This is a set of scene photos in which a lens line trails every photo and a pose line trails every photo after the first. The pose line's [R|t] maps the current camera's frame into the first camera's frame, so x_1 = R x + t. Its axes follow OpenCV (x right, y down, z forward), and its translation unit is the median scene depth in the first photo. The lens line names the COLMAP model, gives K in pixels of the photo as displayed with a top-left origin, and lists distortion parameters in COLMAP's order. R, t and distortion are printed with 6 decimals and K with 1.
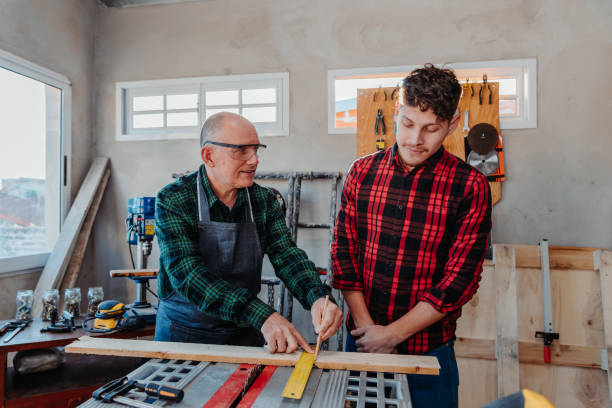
lens RADIAL K [[459.5, 0, 302.8], [0, 459.5, 205.9], [0, 0, 1]] dist [-0.009722, 0.003868]
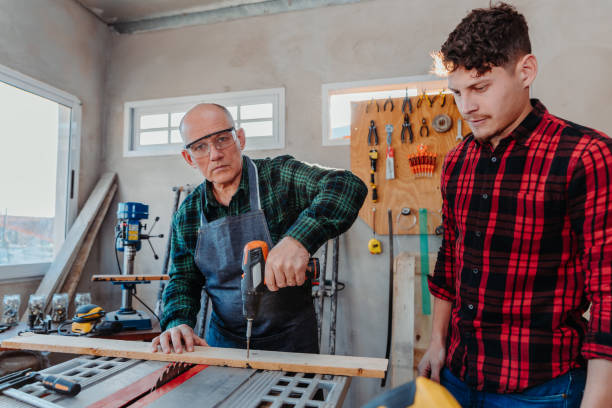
lens RADIAL K [[432.6, 0, 306.0], [0, 432.6, 204.0], [0, 0, 1]] dist [-0.009606, 0.000360]
pose [[0.997915, -0.005658, -0.064298, 0.085554], [0.001297, 0.997707, -0.067662, 0.038960], [0.064533, 0.067437, 0.995634, 0.059192]]
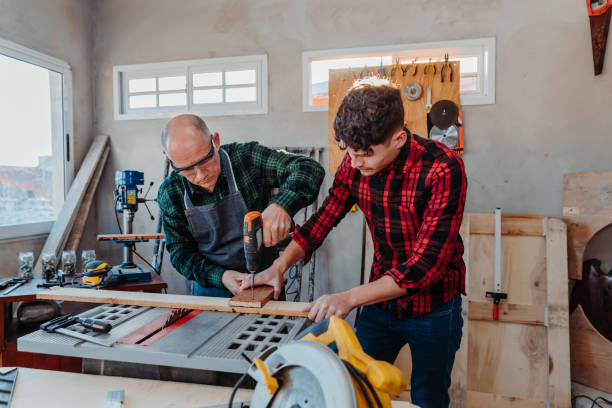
lens RADIAL K [[441.8, 0, 306.0], [0, 441.8, 204.0], [0, 0, 1]] dist [-0.009790, 0.002373]
pose [[0.999029, -0.002200, -0.044005, 0.116043], [0.004568, 0.998542, 0.053781, 0.005280], [0.043822, -0.053930, 0.997583, -0.054955]]
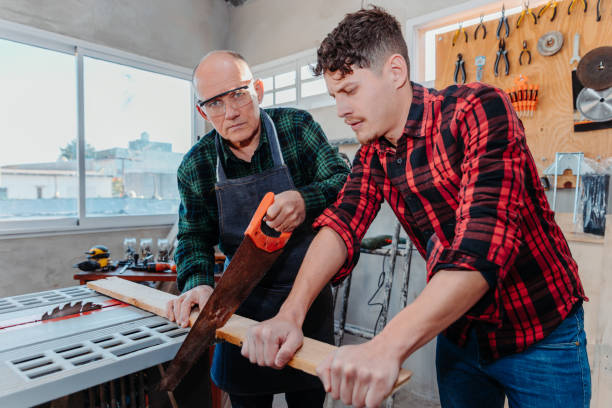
lens RADIAL K [[418.2, 0, 306.0], [0, 418.2, 204.0], [0, 0, 1]] dist [0.006176, 0.002510]
pose [[0.858789, 0.011298, -0.512204, 0.337651], [0.006782, 0.999419, 0.033416, 0.041407], [0.512284, -0.032172, 0.858213, 0.187951]]
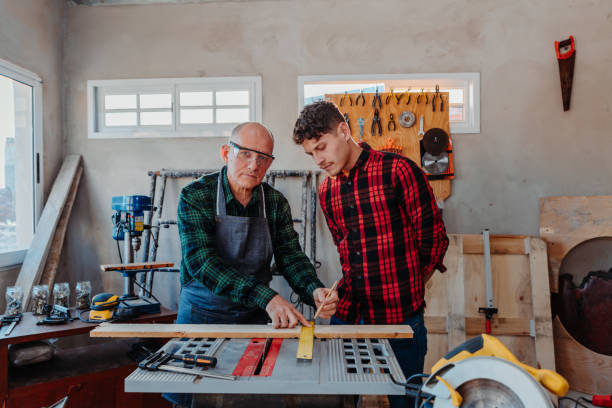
lens RADIAL K [[458.9, 0, 320.4], [0, 458.9, 210.1], [0, 0, 1]] dist [-0.023340, 0.007633]
pose [[0.989194, -0.009537, 0.146304, -0.057840], [0.005873, 0.999659, 0.025450, -0.007427], [-0.146497, -0.024316, 0.988912, -0.085636]]
